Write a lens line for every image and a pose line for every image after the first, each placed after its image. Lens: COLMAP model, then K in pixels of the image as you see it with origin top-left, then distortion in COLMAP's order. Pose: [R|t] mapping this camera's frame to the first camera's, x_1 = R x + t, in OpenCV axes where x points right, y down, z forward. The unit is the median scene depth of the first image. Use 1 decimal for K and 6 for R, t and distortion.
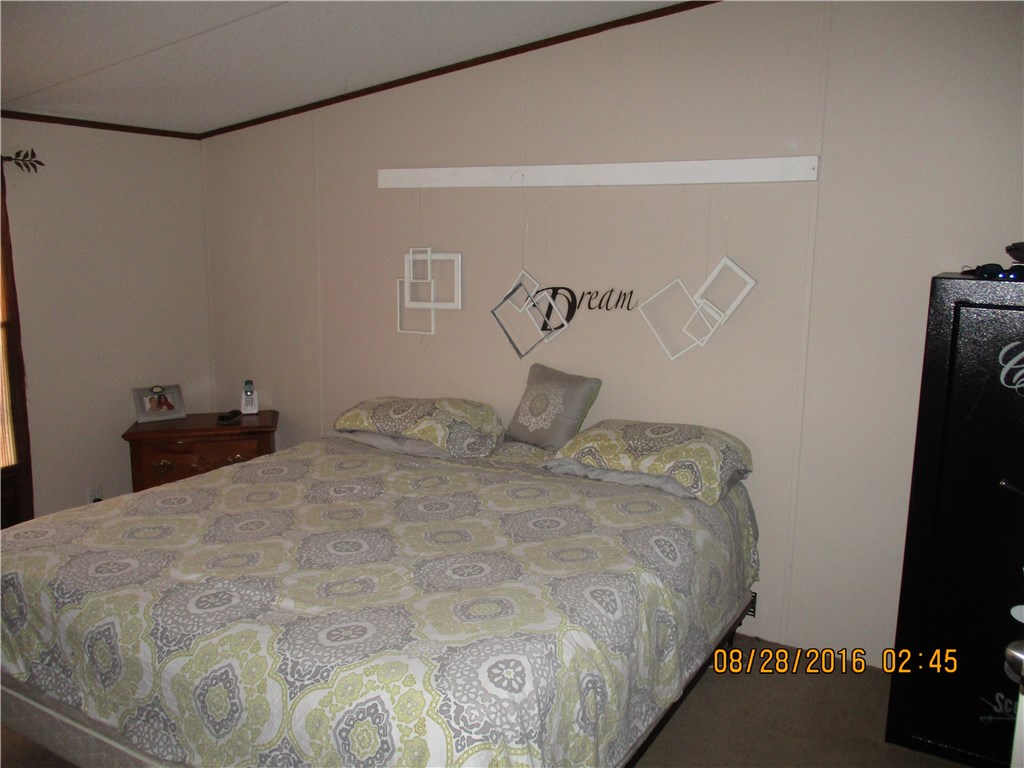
lens RADIAL K [[869.3, 0, 517.3], [0, 869.3, 381.4], [0, 0, 1]] dist [-0.026285, 0.017032]
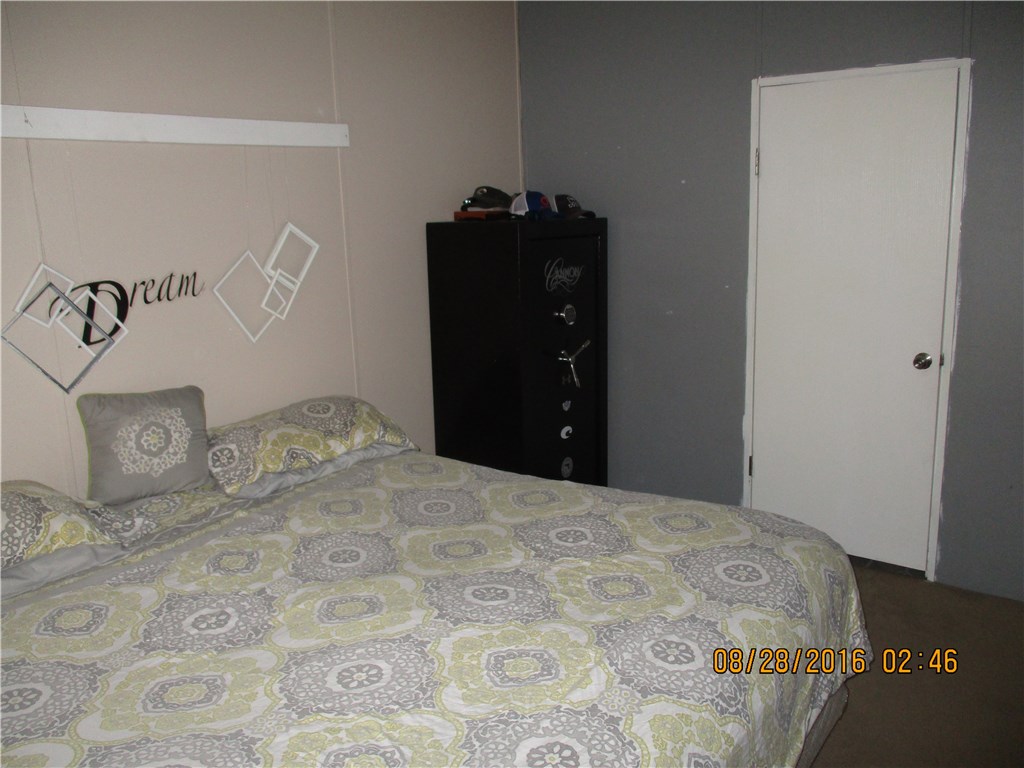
lens RADIAL K [[869.3, 0, 518.0], [0, 869.3, 387.4], [0, 0, 1]] dist [-0.026285, 0.017032]
pose [[0.103161, -0.222904, 0.969367, -0.652140], [0.202218, 0.958913, 0.198980, -0.099712], [-0.973892, 0.175496, 0.143998, 0.591878]]
